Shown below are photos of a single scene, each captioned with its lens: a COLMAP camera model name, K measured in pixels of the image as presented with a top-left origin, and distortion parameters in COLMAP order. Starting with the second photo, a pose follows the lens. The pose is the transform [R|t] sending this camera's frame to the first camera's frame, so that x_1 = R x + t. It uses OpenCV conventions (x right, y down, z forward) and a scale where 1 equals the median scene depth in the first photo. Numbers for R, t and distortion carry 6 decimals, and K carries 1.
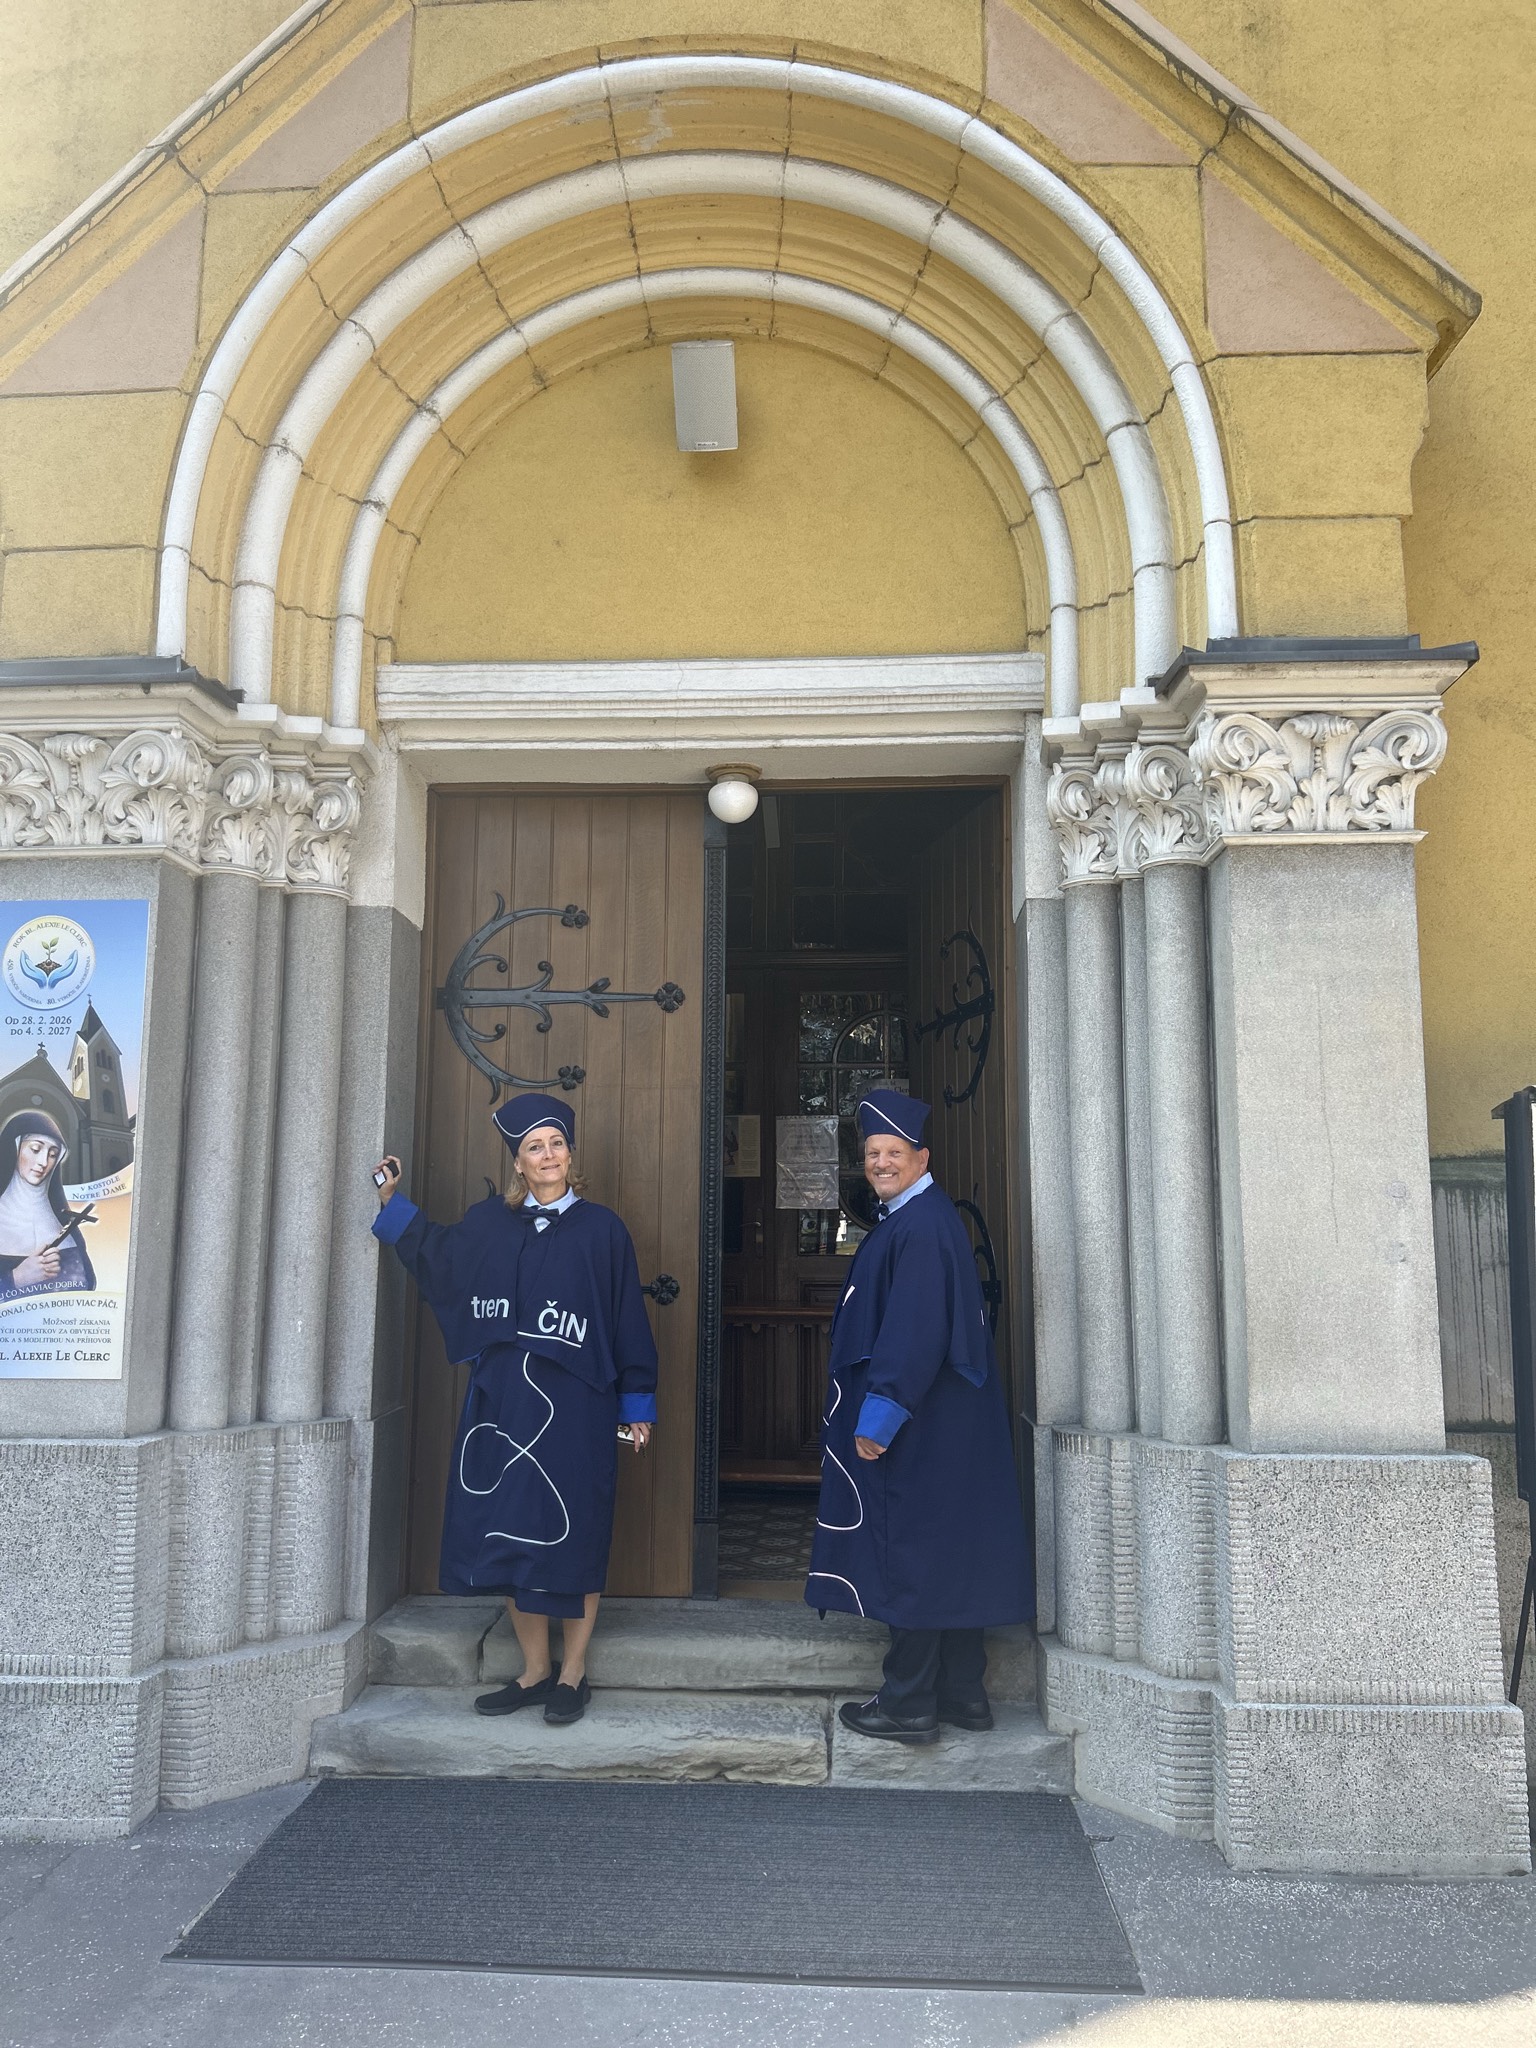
lens RADIAL K [[1539.4, 0, 746.8], [0, 1539.4, 1056.4], [0, 0, 1]] dist [0.053030, -0.048608]
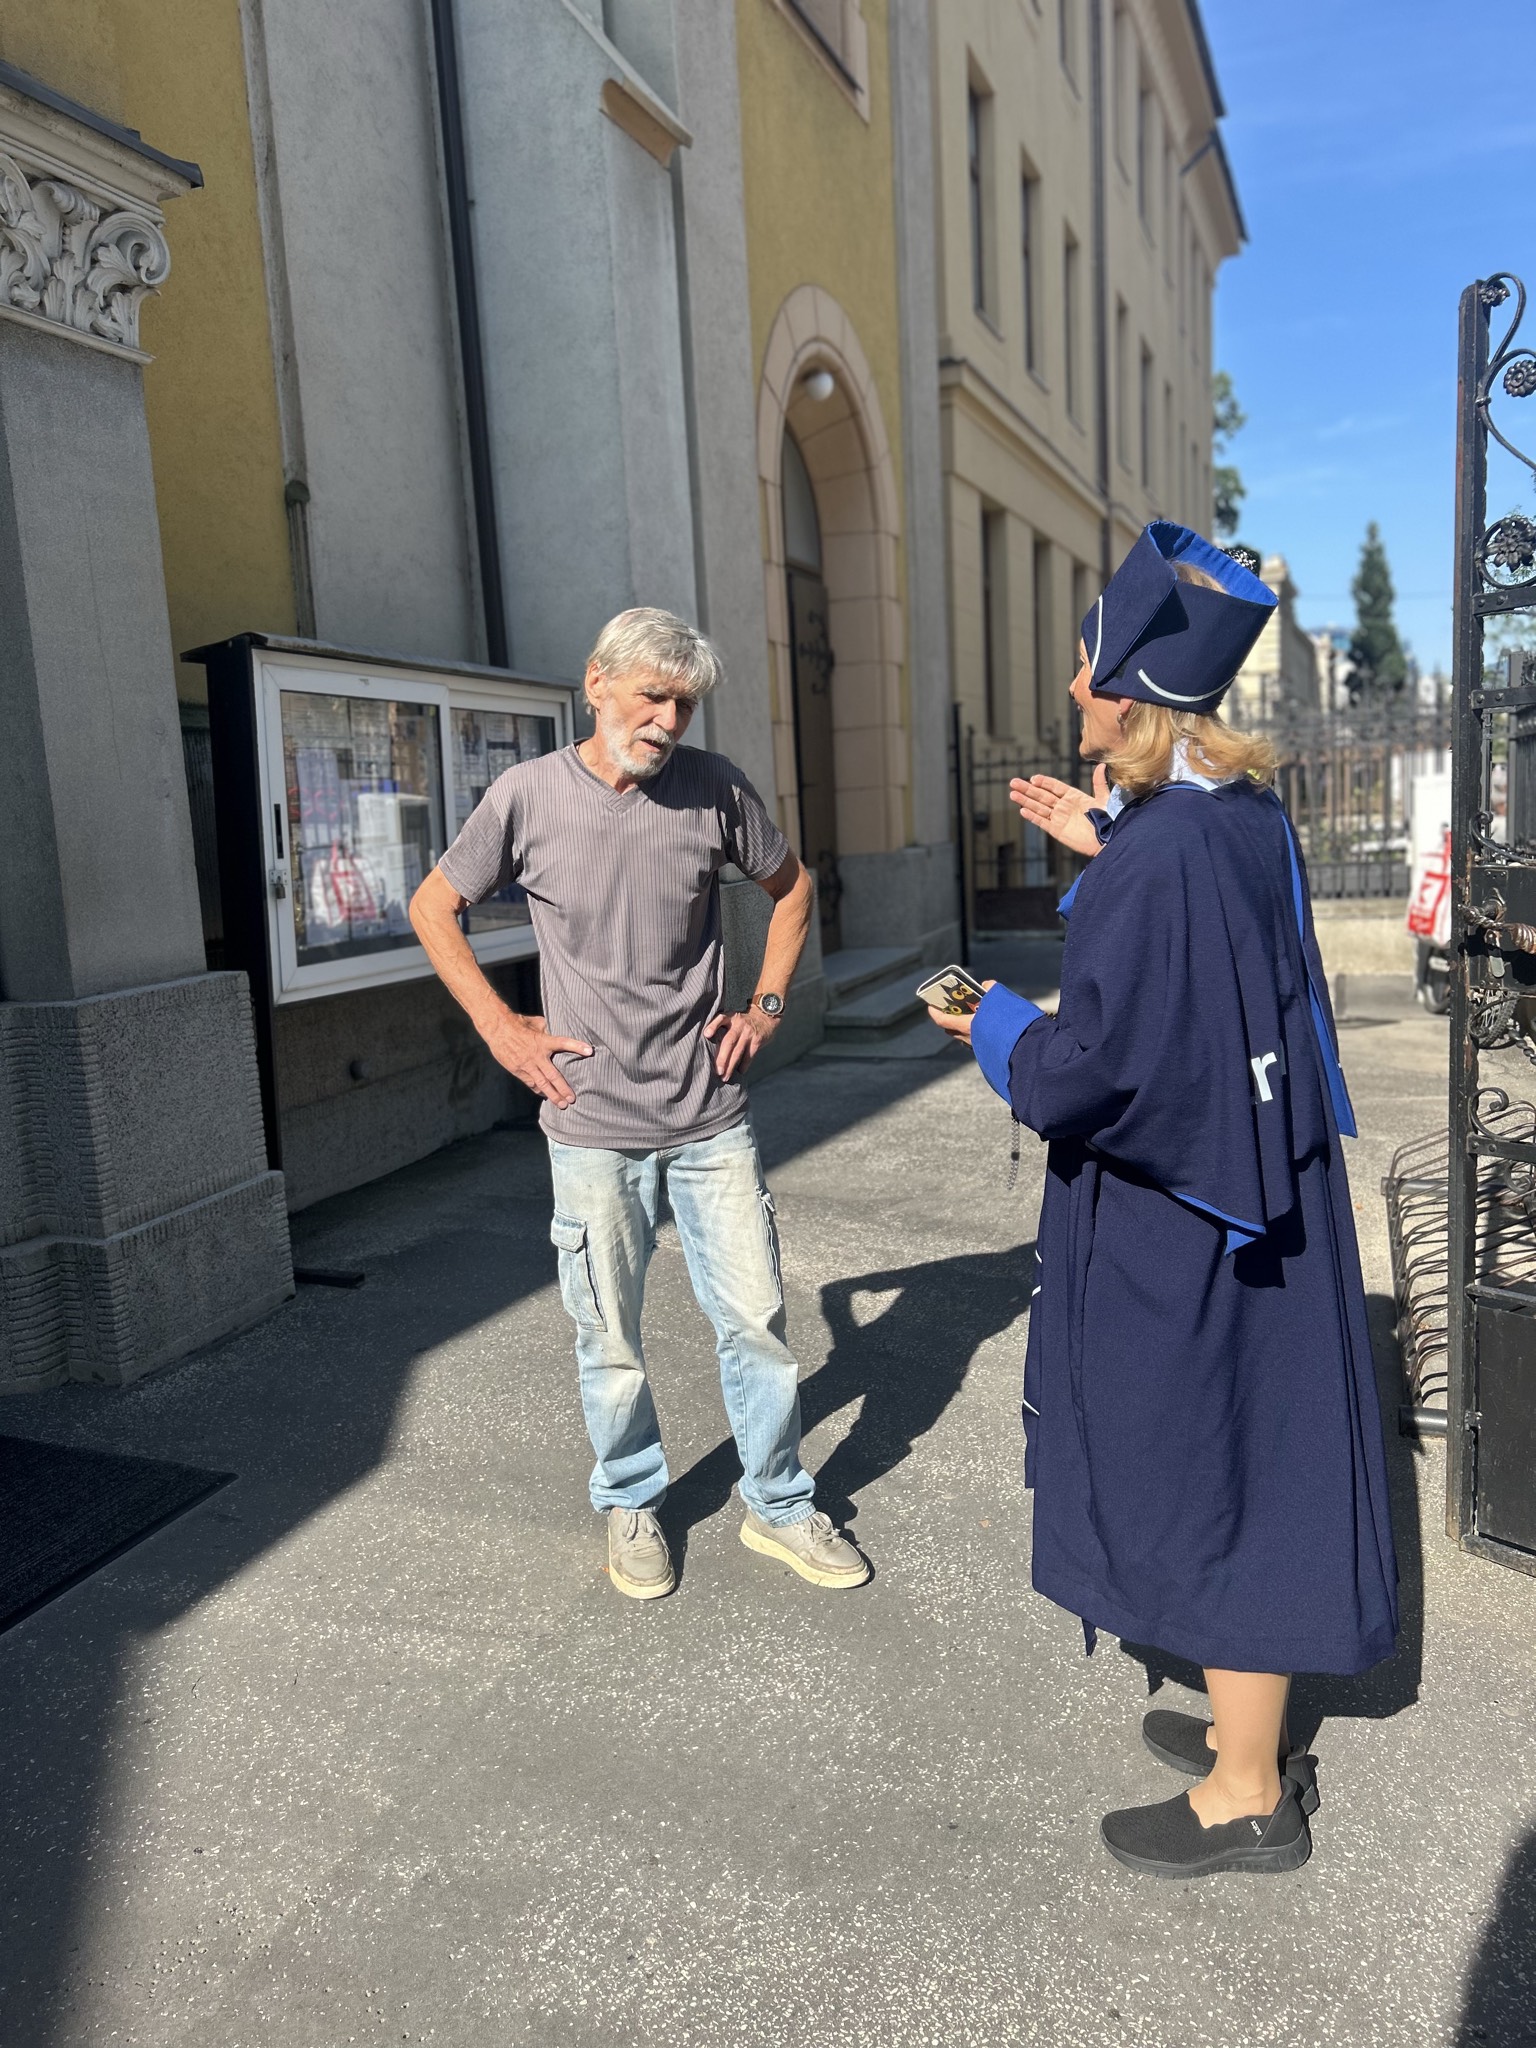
lens RADIAL K [[1539.4, 0, 746.4], [0, 1539.4, 1023.7], [0, 0, 1]] dist [0.053030, -0.048608]
pose [[0.305186, -0.160312, 0.938702, -0.410593], [-0.076622, 0.978399, 0.192002, 0.046861], [-0.949205, -0.130522, 0.286310, 0.287891]]
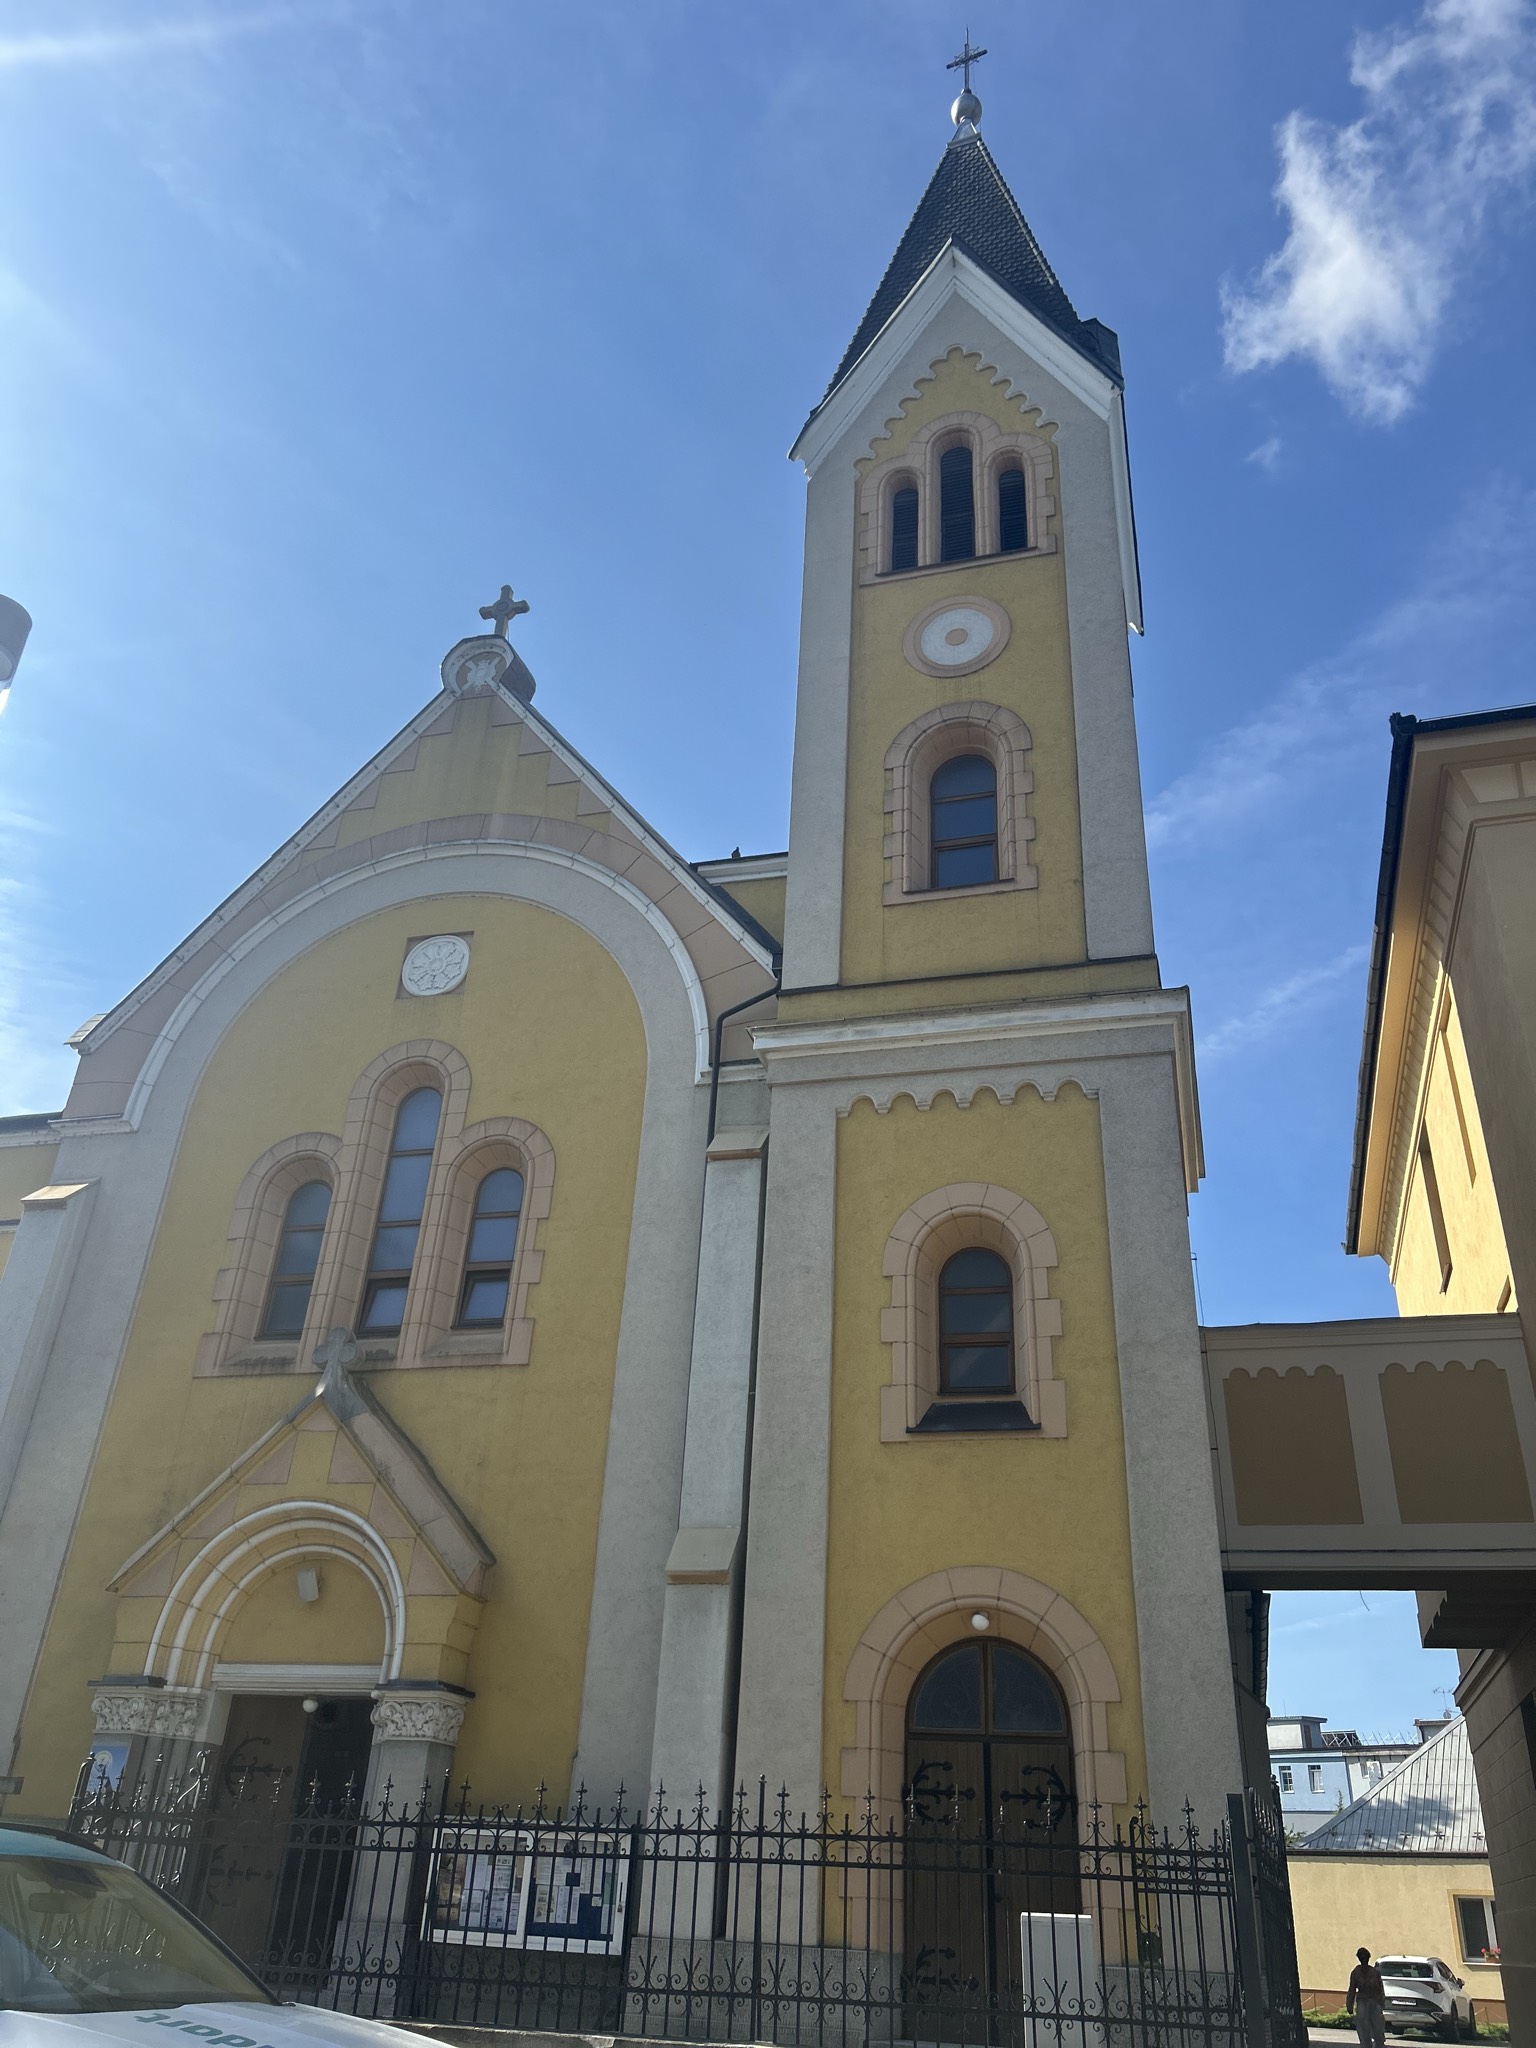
lens RADIAL K [[1539.4, 0, 774.0], [0, 1539.4, 1009.0], [0, 0, 1]] dist [0.053030, -0.048608]
pose [[0.980270, -0.061761, -0.187767, 1.943057], [-0.017013, 0.920044, -0.391446, -0.289575], [0.196930, 0.386918, 0.900840, -2.751402]]
